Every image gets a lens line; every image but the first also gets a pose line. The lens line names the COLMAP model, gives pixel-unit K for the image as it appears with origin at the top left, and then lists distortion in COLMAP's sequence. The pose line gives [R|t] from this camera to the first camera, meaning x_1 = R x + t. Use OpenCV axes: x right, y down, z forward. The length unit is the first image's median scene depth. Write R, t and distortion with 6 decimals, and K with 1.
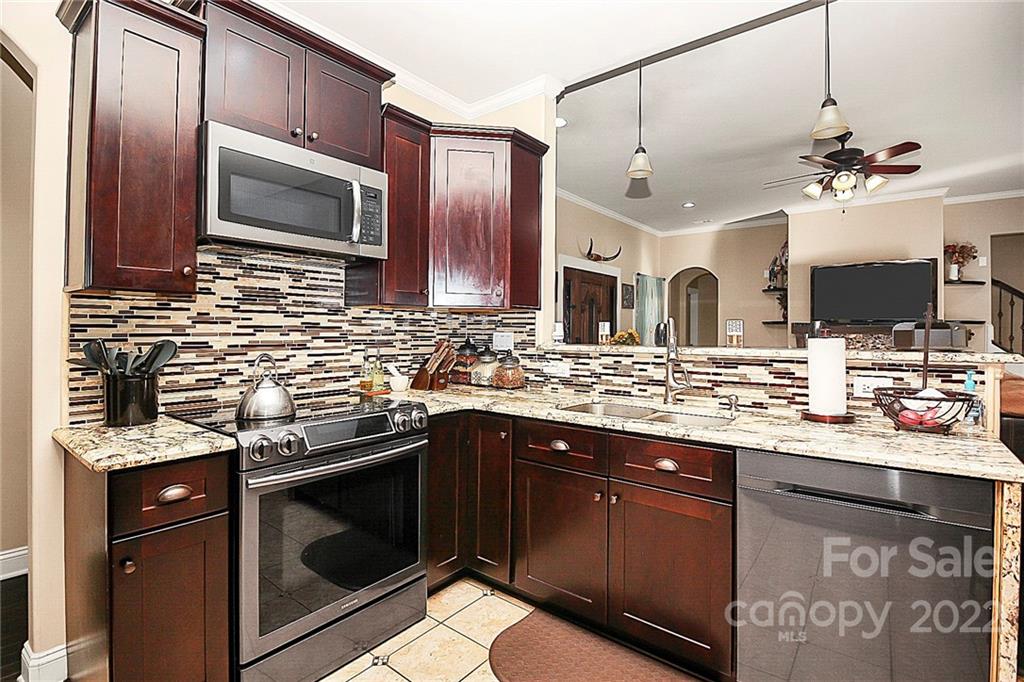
lens RADIAL K [[482.6, 0, 512.0], [0, 482.6, 341.0], [0, 0, 1]] dist [0.000075, 0.000011]
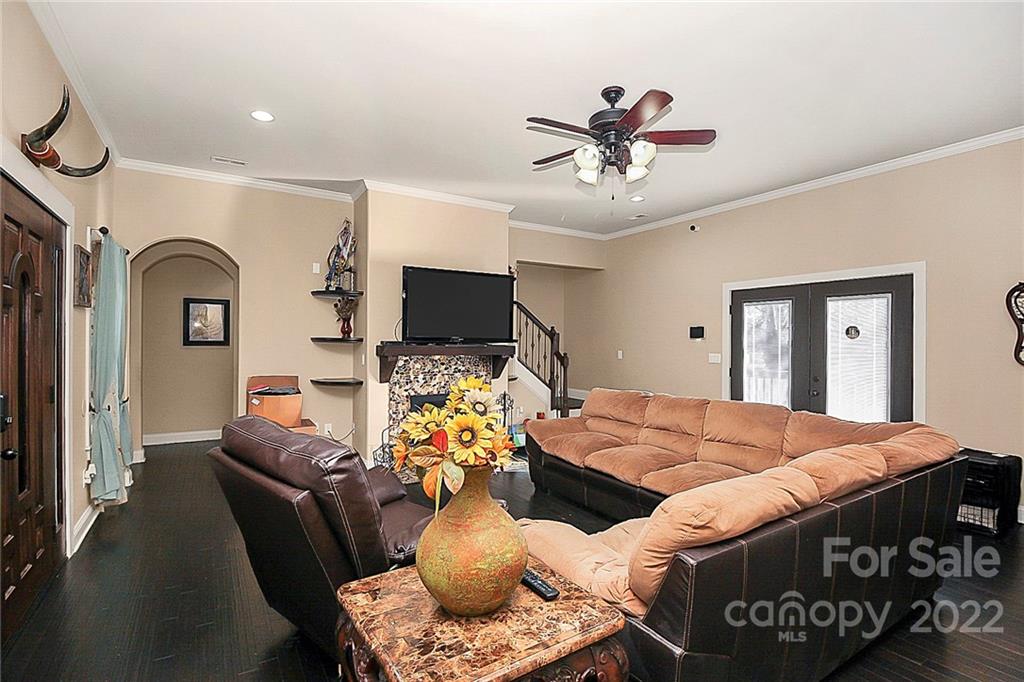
lens RADIAL K [[482.6, 0, 512.0], [0, 482.6, 341.0], [0, 0, 1]] dist [0.000075, 0.000011]
pose [[0.325857, -0.006940, 0.945394, -0.033141], [0.019806, 0.999804, 0.000513, -0.033963], [-0.945212, 0.018557, 0.325931, 0.574466]]
